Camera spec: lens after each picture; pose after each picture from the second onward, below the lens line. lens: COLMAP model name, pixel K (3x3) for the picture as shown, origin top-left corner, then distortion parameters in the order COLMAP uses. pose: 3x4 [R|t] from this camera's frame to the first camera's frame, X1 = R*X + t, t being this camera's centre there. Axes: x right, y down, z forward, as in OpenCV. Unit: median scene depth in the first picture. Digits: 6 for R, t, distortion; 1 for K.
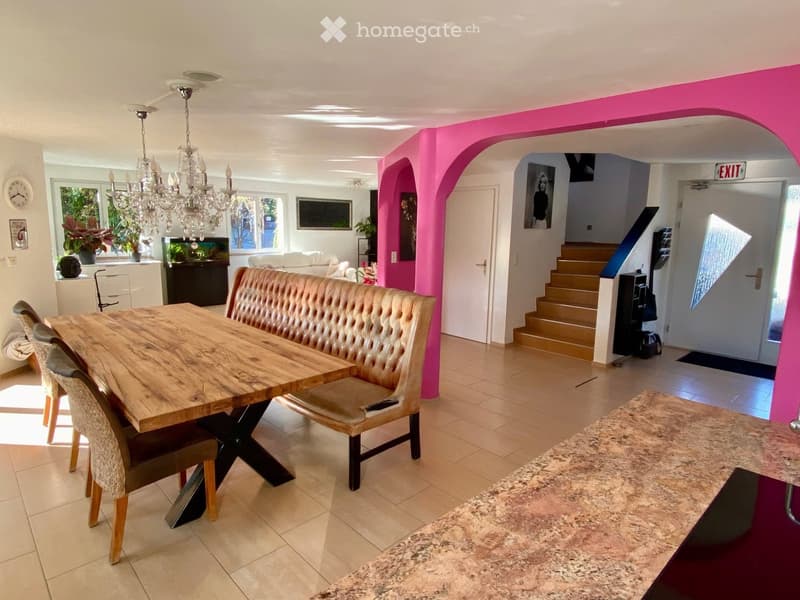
lens RADIAL K [[476.3, 0, 397.8], [0, 476.3, 298.3], [0, 0, 1]] dist [0.005637, 0.001298]
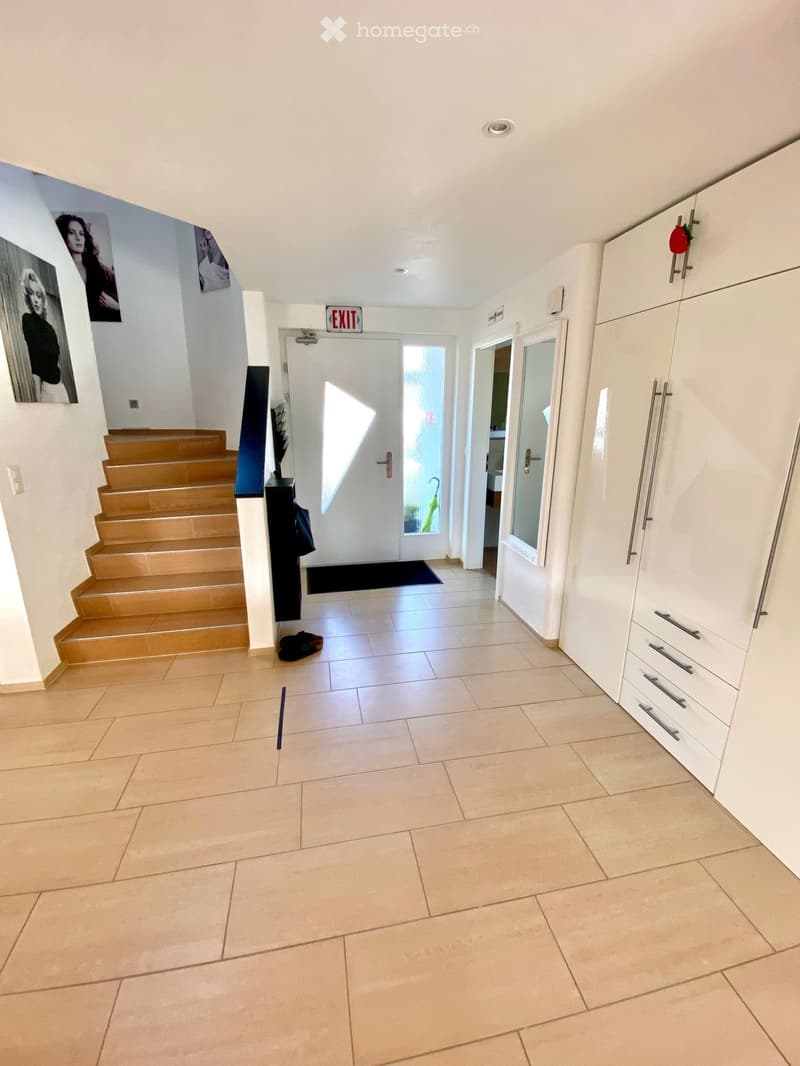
lens RADIAL K [[461.8, 0, 396.9], [0, 461.8, 537.7], [0, 0, 1]] dist [0.002404, -0.000160]
pose [[0.542069, -0.236388, 0.806401, 0.095892], [0.138340, 0.971629, 0.191830, -0.066030], [-0.828869, 0.007572, 0.559392, 0.521352]]
